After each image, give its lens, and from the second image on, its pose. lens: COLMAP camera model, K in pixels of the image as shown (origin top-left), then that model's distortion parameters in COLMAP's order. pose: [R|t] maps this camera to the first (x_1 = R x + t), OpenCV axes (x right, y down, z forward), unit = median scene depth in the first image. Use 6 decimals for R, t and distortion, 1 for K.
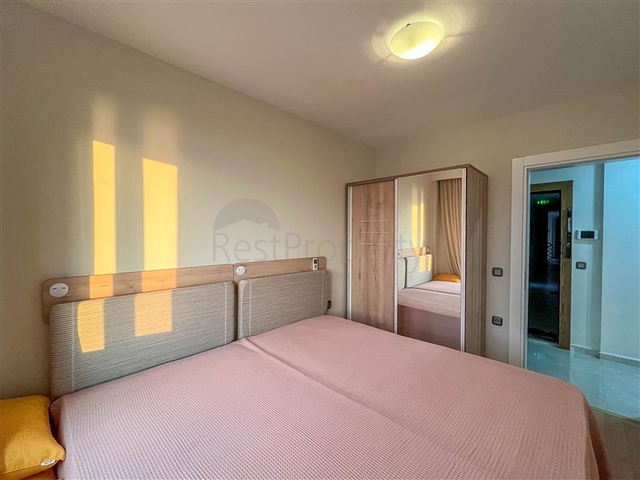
lens RADIAL K [[271.0, 0, 312.3], [0, 271.0, 238.8], [0, 0, 1]] dist [-0.000098, 0.000198]
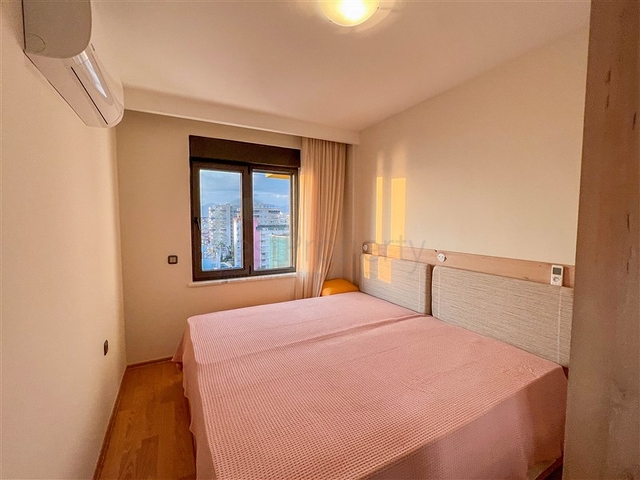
lens RADIAL K [[271.0, 0, 312.3], [0, 271.0, 238.8], [0, 0, 1]] dist [-0.000098, 0.000198]
pose [[-0.300098, 0.058916, -0.952087, 1.056132], [-0.017639, 0.997577, 0.067291, -0.024214], [0.953745, 0.036988, -0.298331, 0.955874]]
